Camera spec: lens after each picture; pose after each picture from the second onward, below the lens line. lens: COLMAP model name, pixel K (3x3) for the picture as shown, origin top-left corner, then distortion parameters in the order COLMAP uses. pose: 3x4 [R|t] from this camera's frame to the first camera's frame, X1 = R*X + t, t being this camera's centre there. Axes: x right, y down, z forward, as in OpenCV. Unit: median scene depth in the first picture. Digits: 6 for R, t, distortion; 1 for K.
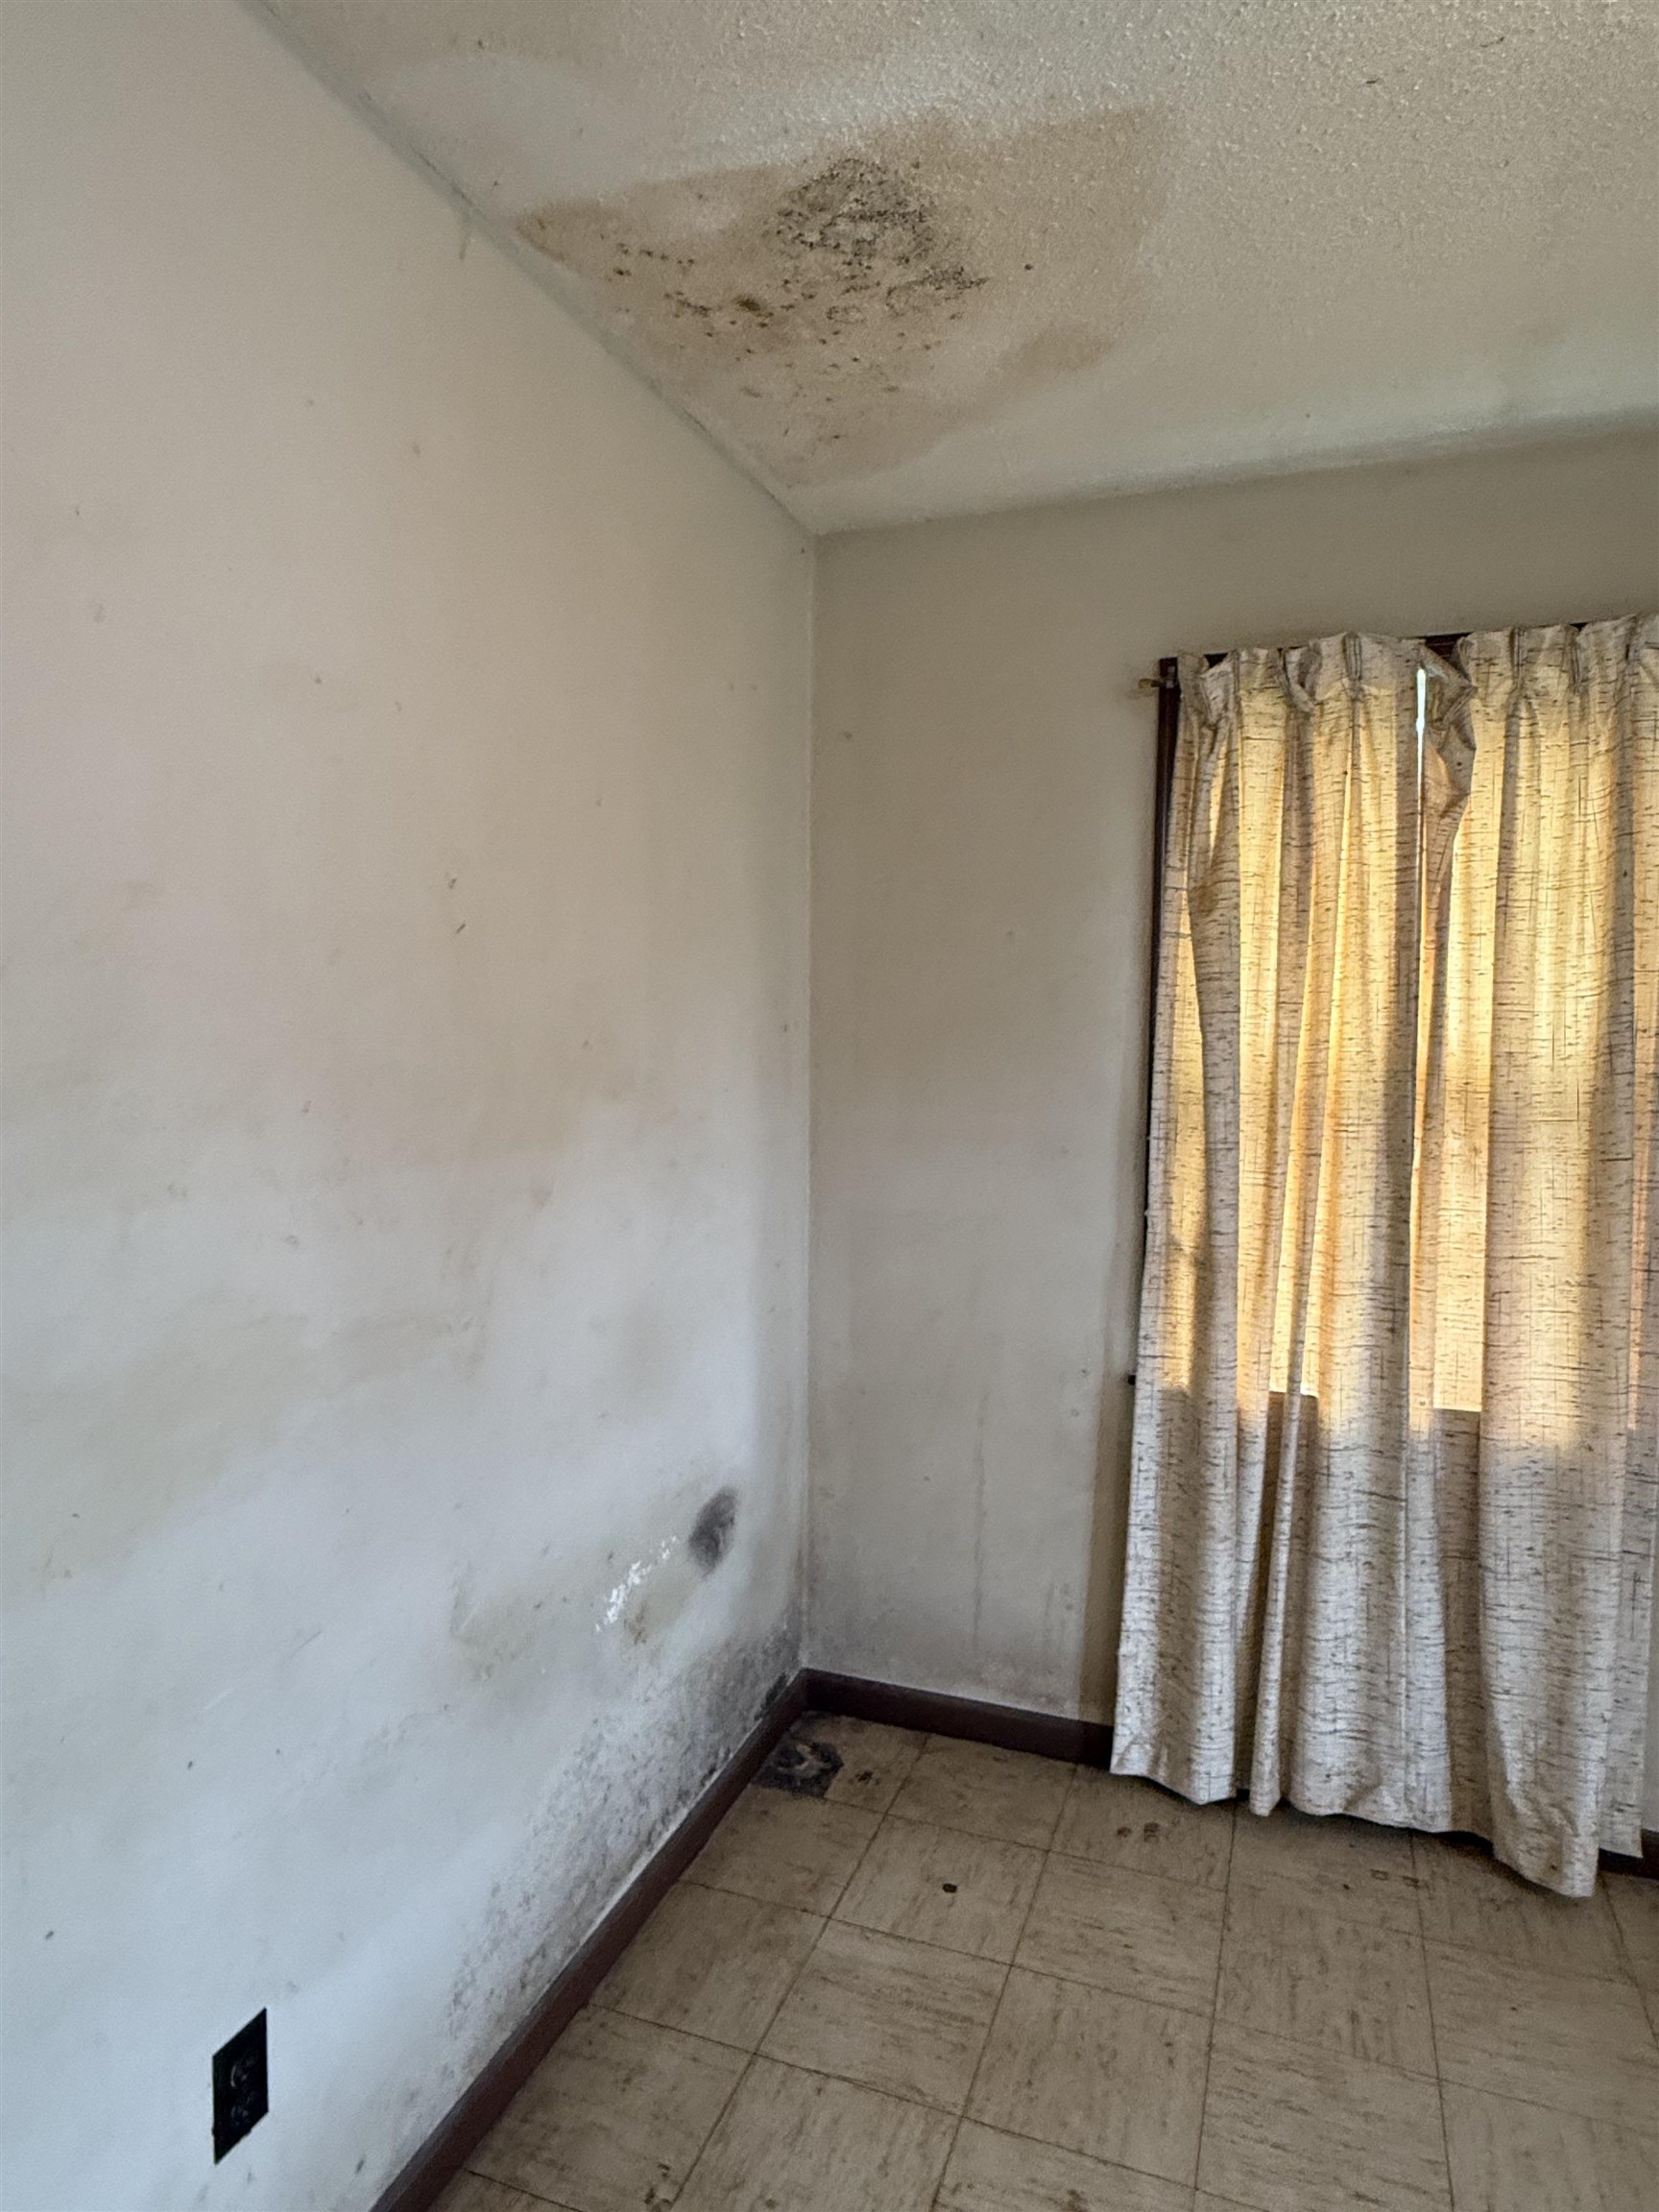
lens RADIAL K [[1297.1, 0, 816.1], [0, 1297.1, 1115.9], [0, 0, 1]] dist [-0.004287, 0.000552]
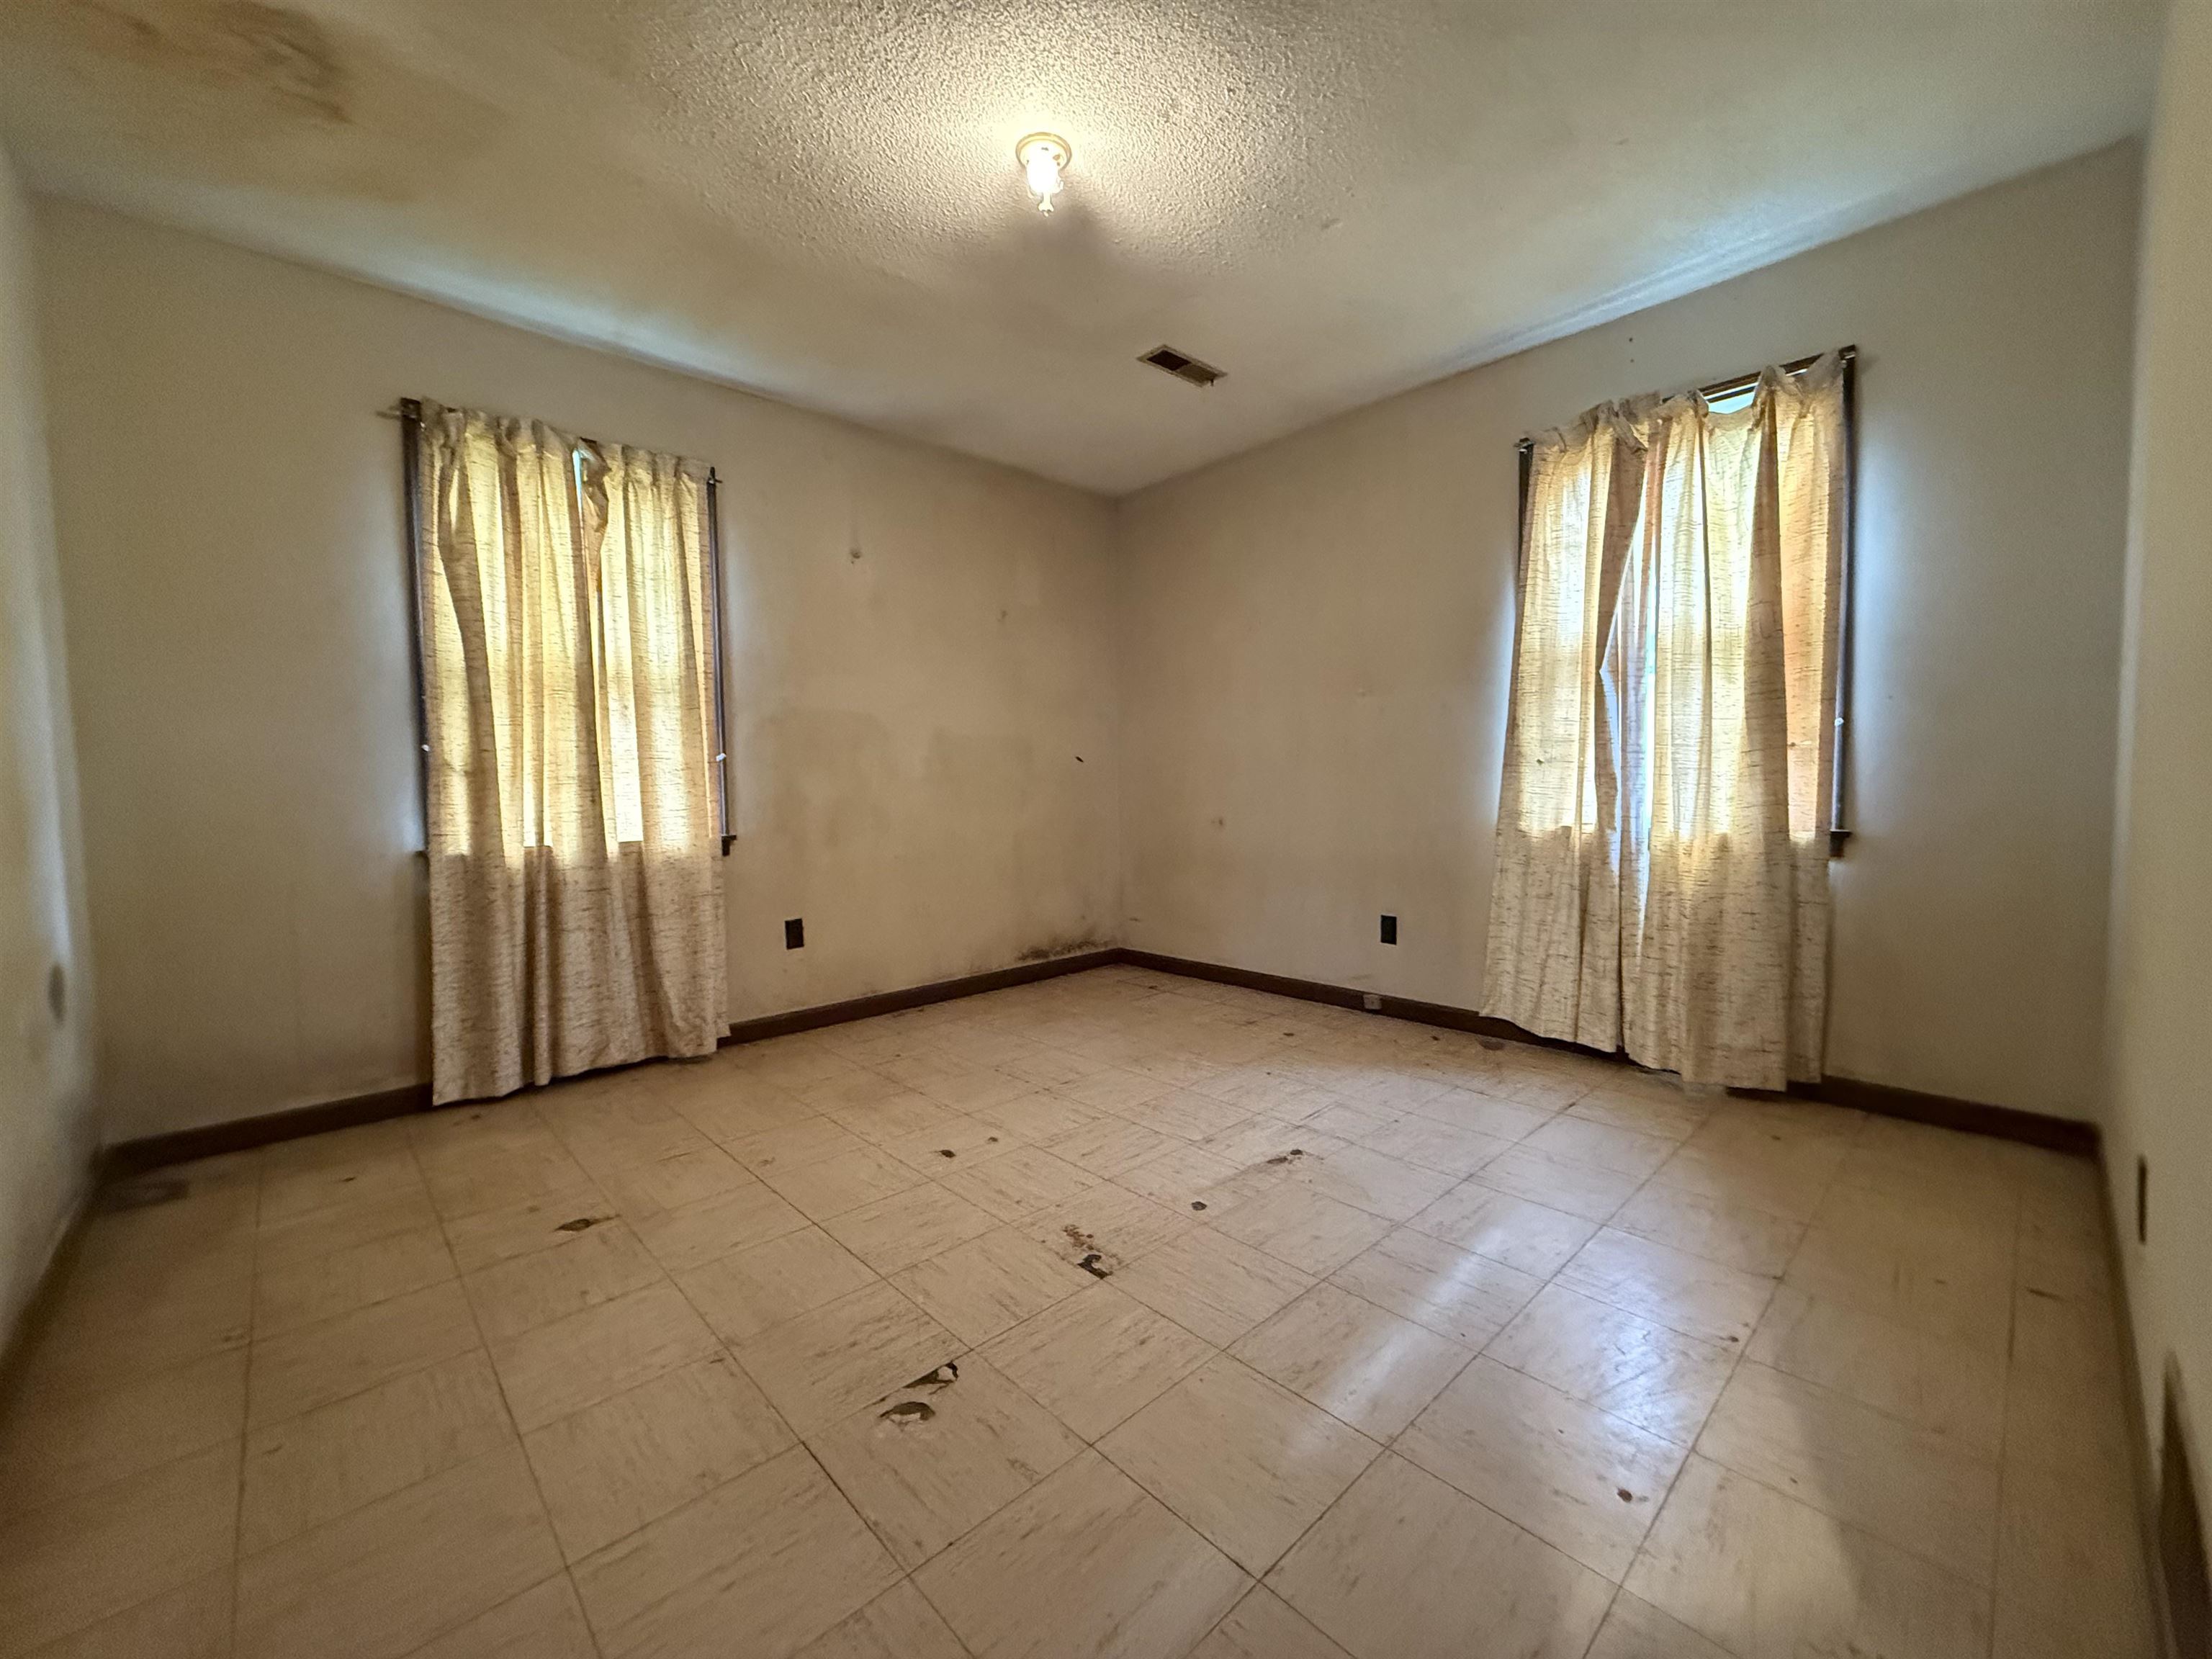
lens RADIAL K [[886.6, 0, 1110.9], [0, 886.6, 834.3], [0, 0, 1]] dist [-0.003056, -0.000310]
pose [[0.440026, -0.065746, 0.895575, -0.381700], [0.077633, 0.996367, 0.035002, 0.226614], [-0.894623, 0.054125, 0.443531, -0.244514]]
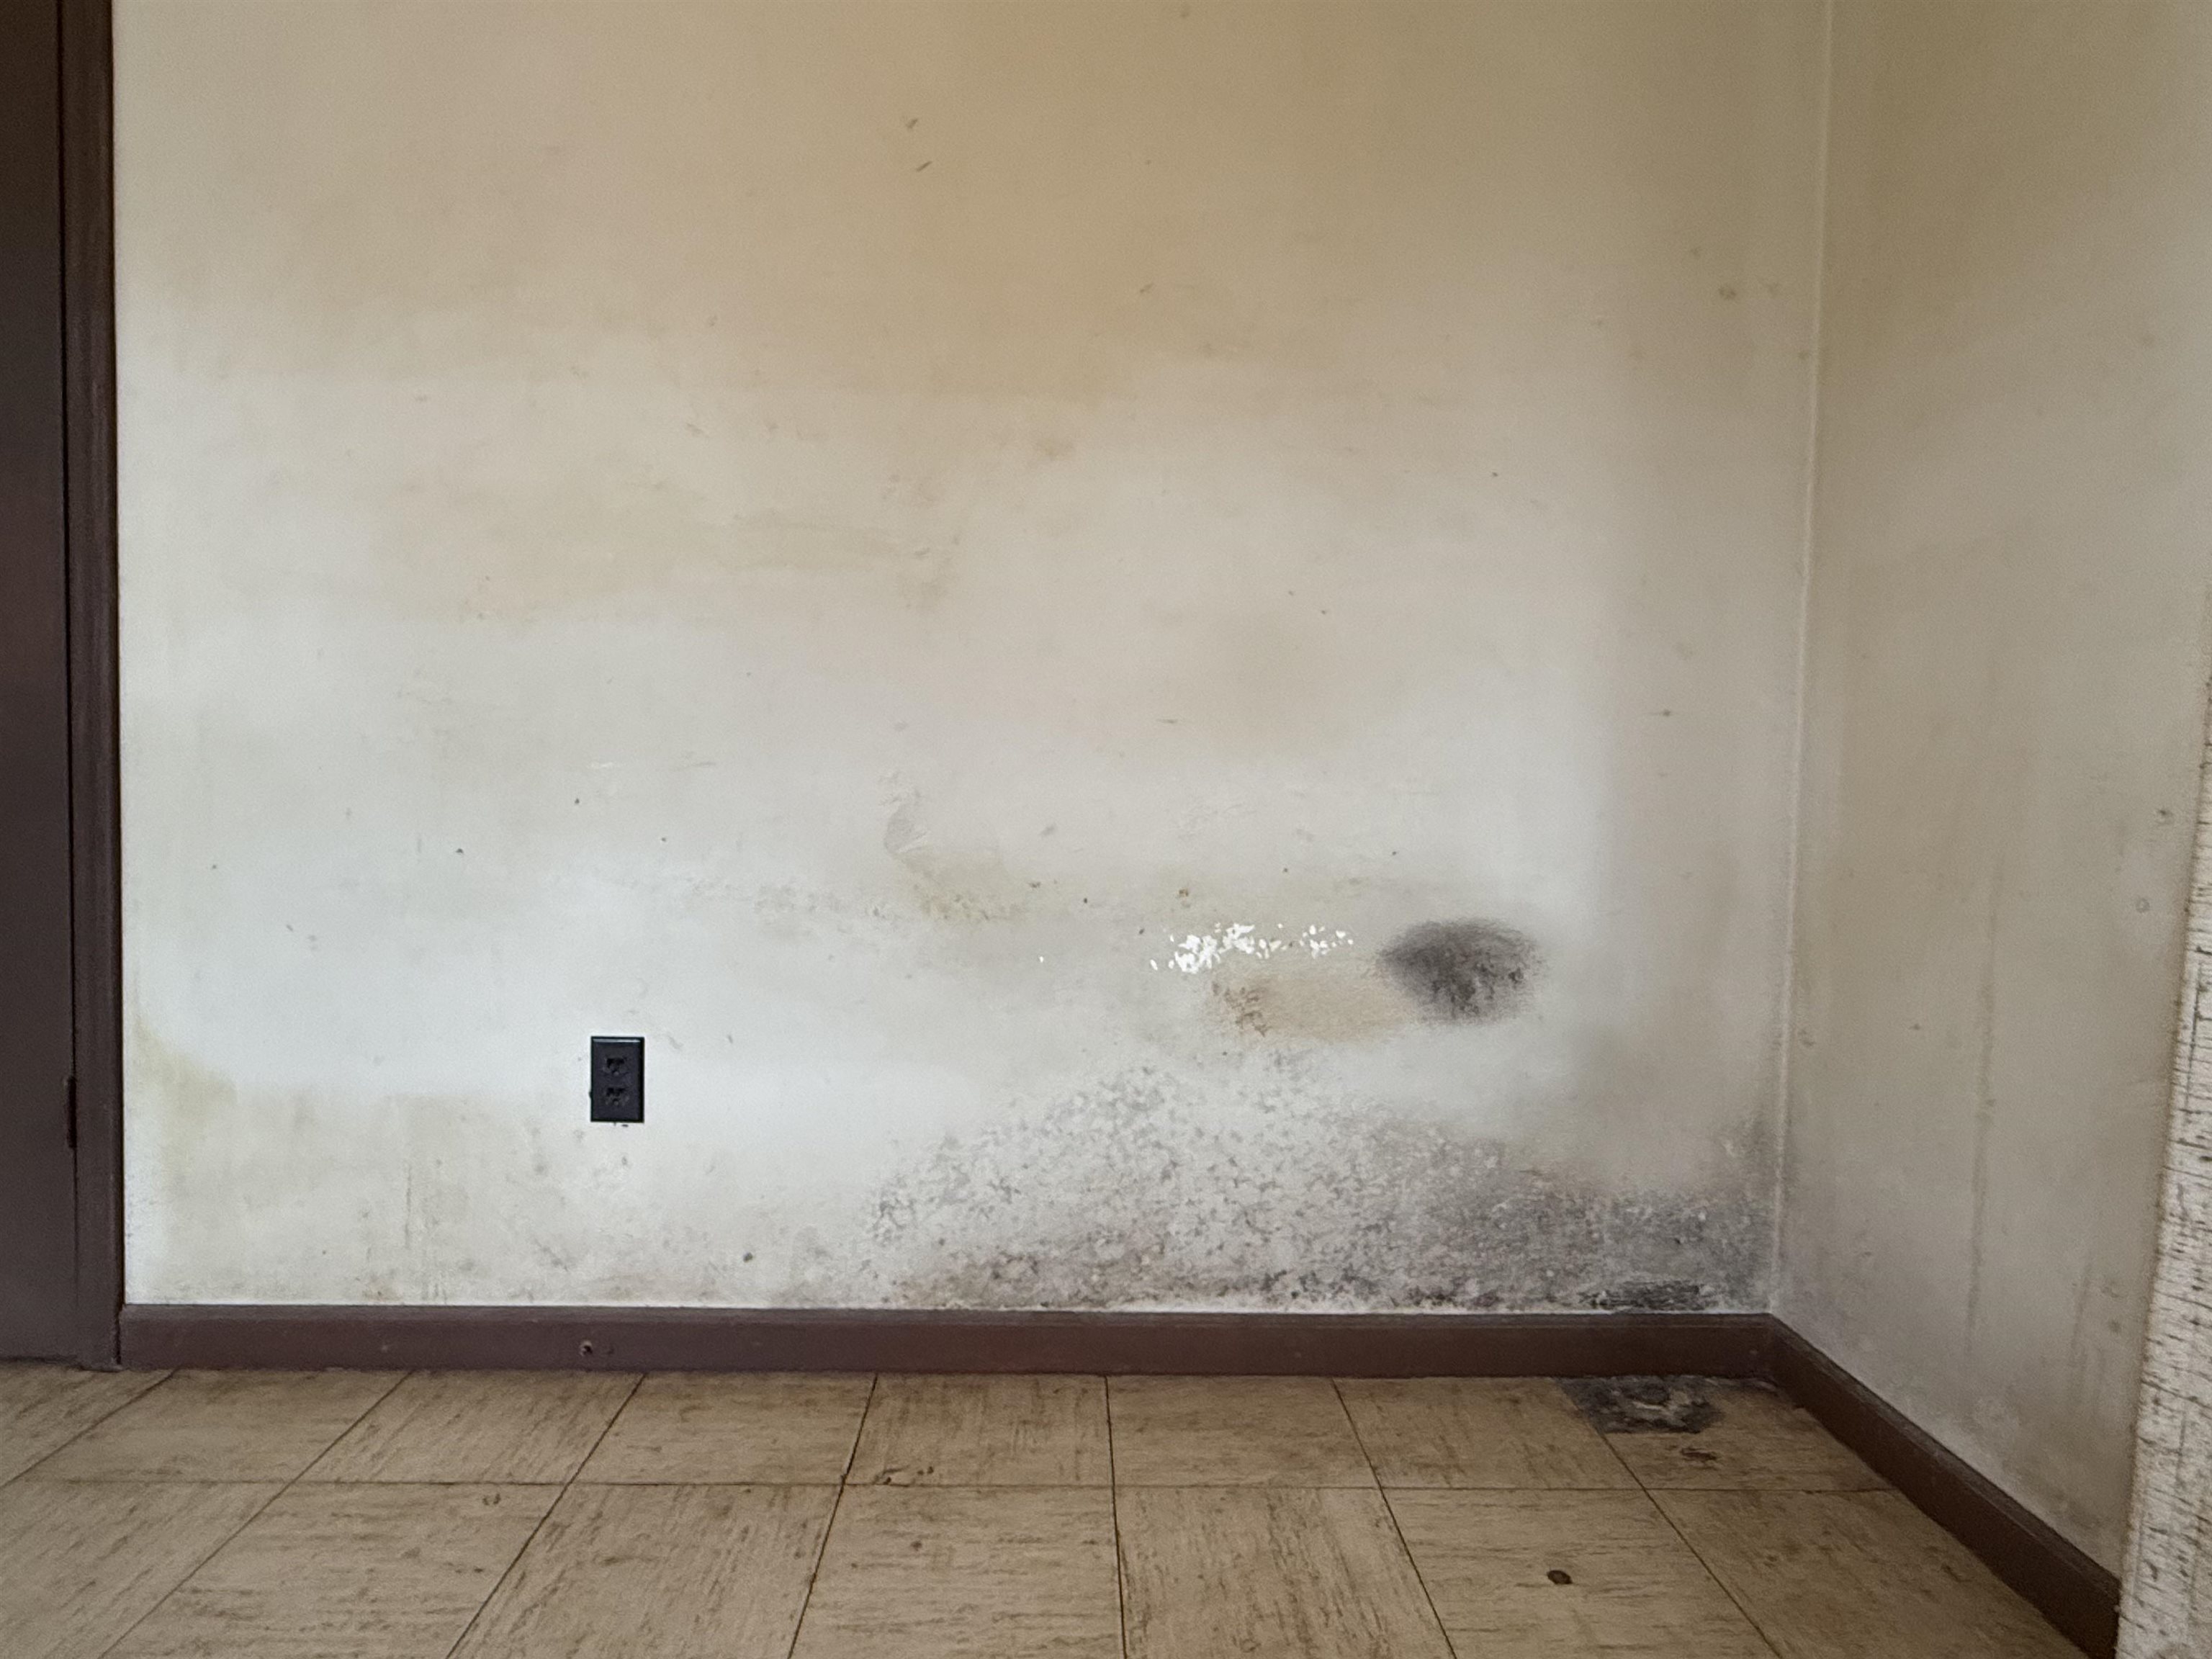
lens RADIAL K [[1297.1, 0, 1103.6], [0, 1297.1, 836.5], [0, 0, 1]] dist [-0.004287, 0.000552]
pose [[0.385894, 0.049875, -0.921194, 0.537717], [-0.082235, 0.996422, 0.019499, 0.252990], [0.918871, 0.068230, 0.388615, 0.533345]]
